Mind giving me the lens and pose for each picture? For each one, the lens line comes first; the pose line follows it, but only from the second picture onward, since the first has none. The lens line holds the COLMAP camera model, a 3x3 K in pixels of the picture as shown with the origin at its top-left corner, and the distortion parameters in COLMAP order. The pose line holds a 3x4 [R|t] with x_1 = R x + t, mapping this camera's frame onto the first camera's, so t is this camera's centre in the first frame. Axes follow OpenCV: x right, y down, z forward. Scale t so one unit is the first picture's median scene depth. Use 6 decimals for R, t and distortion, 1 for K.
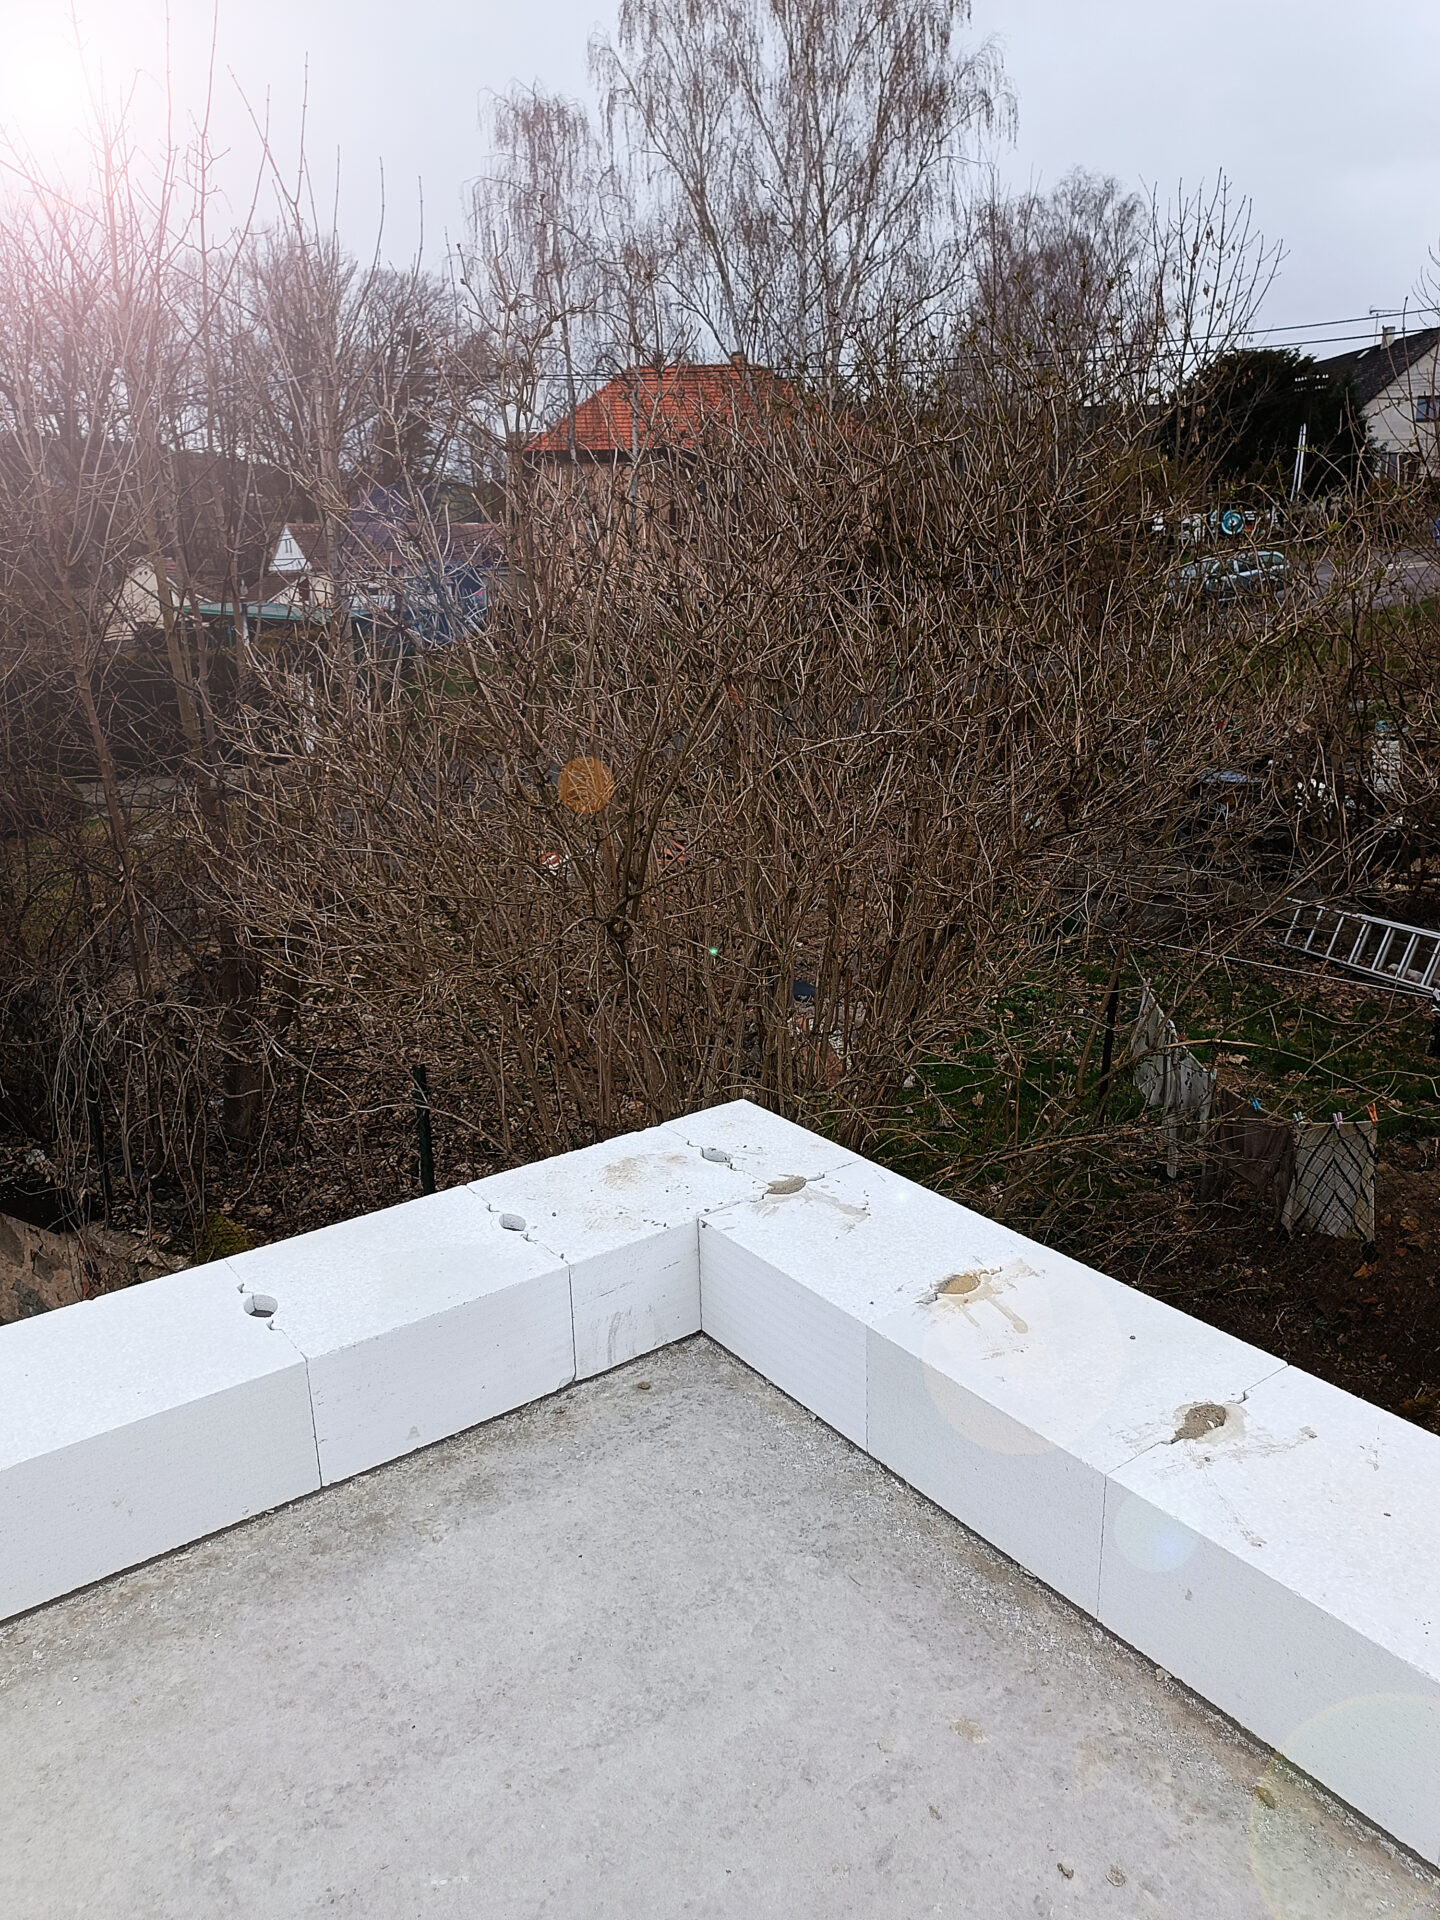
lens RADIAL K [[1370.8, 0, 724.1], [0, 1370.8, 953.3], [0, 0, 1]] dist [0.021395, -0.025728]
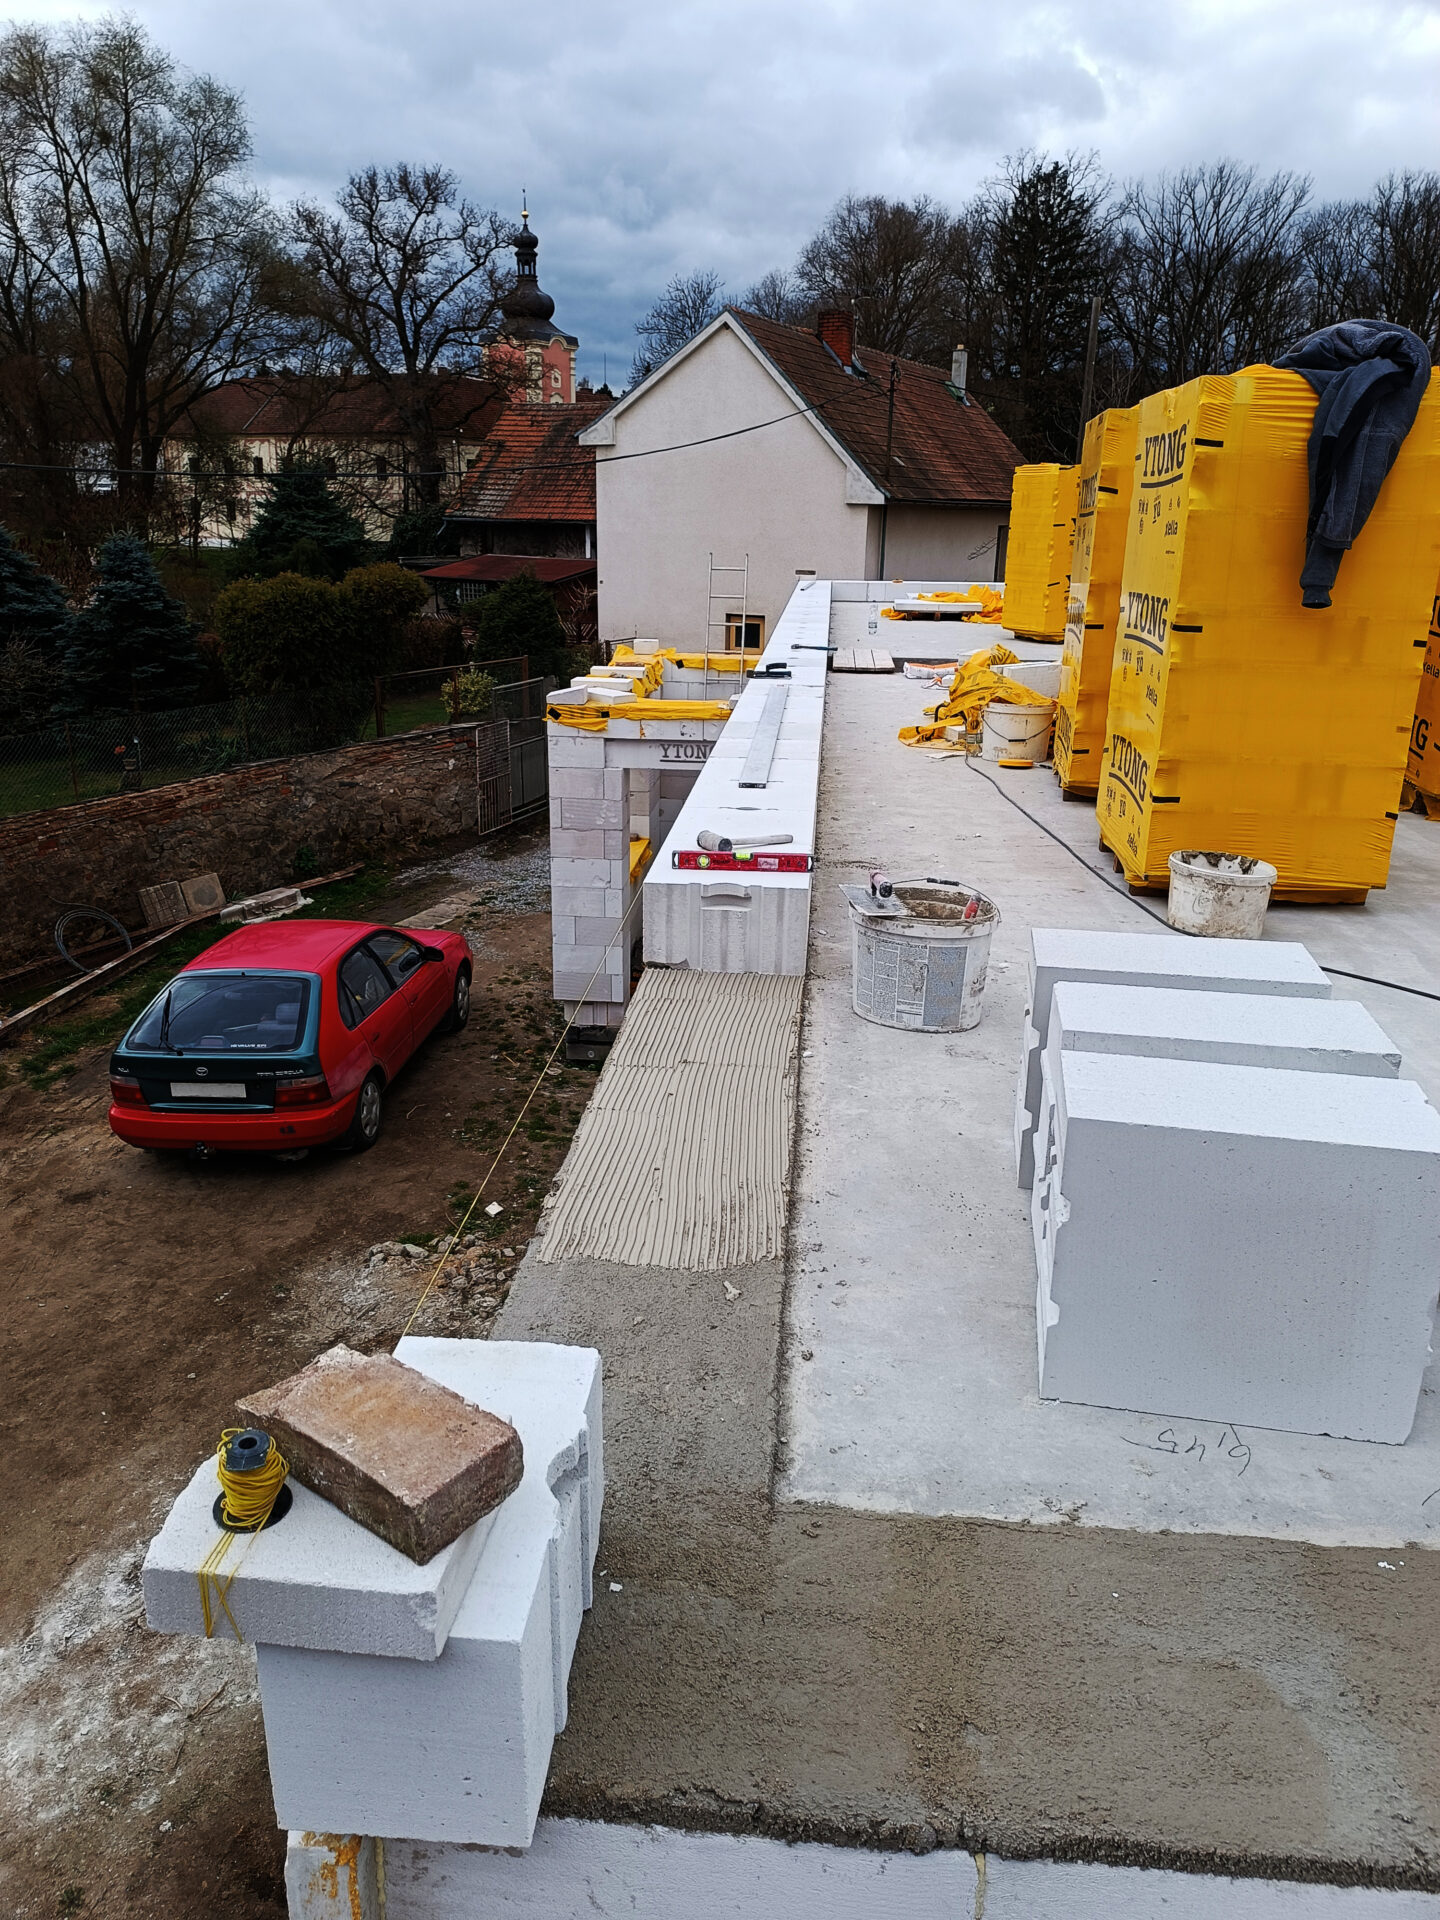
lens RADIAL K [[1370.8, 0, 723.8], [0, 1370.8, 973.9], [0, 0, 1]] dist [0.021395, -0.025728]
pose [[0.758064, 0.242271, -0.605512, 0.101028], [-0.208306, 0.969754, 0.127221, 0.067249], [0.618020, 0.029690, 0.785602, -0.230377]]
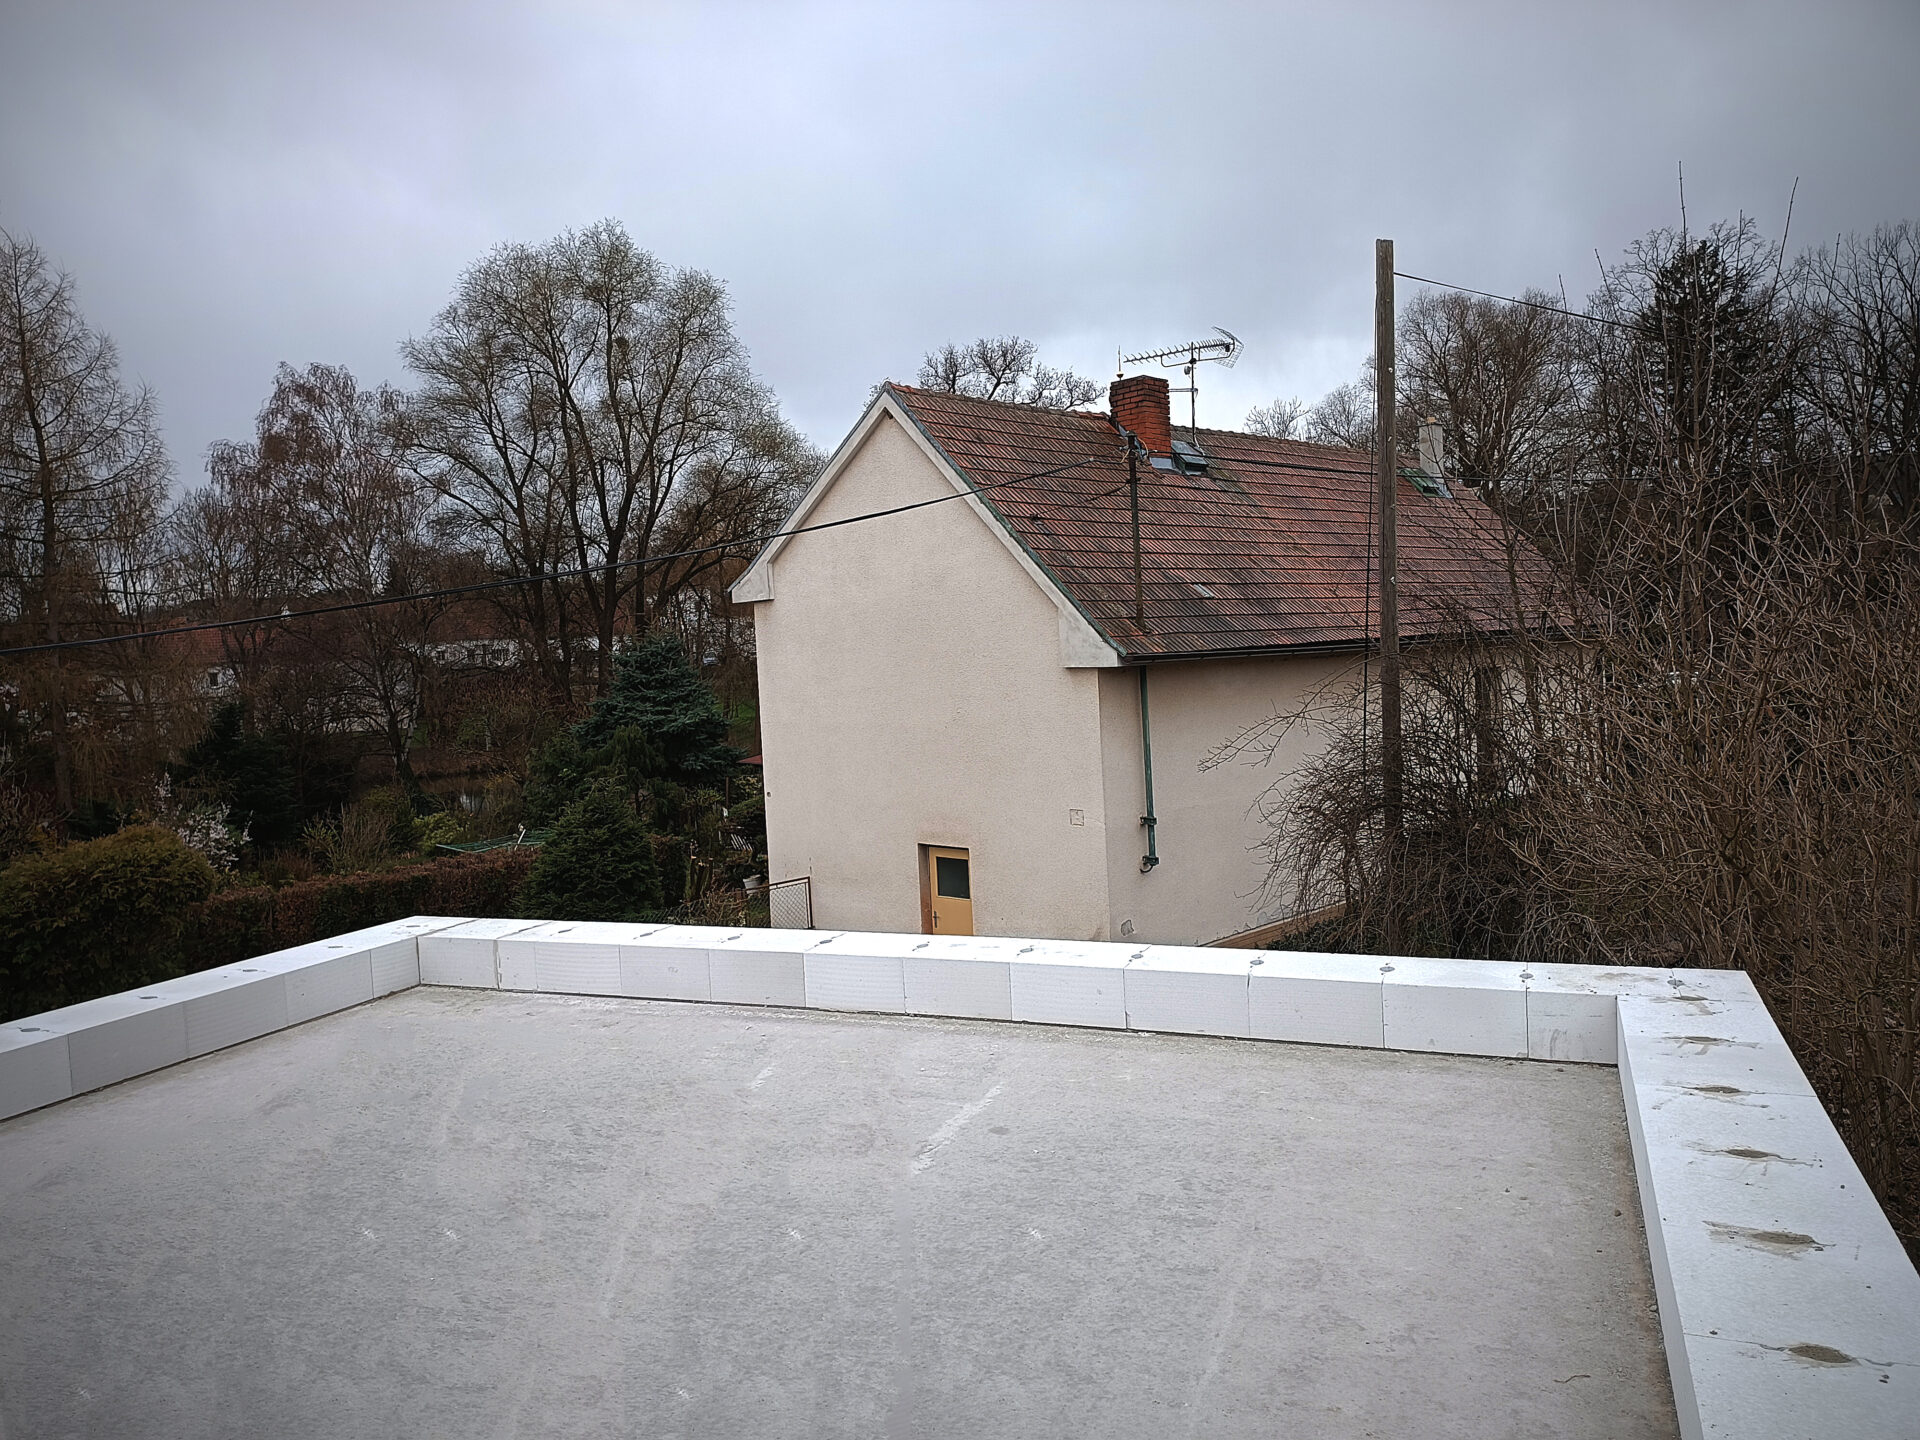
lens RADIAL K [[1370.8, 0, 942.2], [0, 1370.8, 725.6], [0, 0, 1]] dist [0.021395, -0.025728]
pose [[0.506281, 0.045625, -0.861161, 0.038720], [-0.197512, 0.978190, -0.064294, 0.005085], [0.839445, 0.202641, 0.504250, -0.025774]]
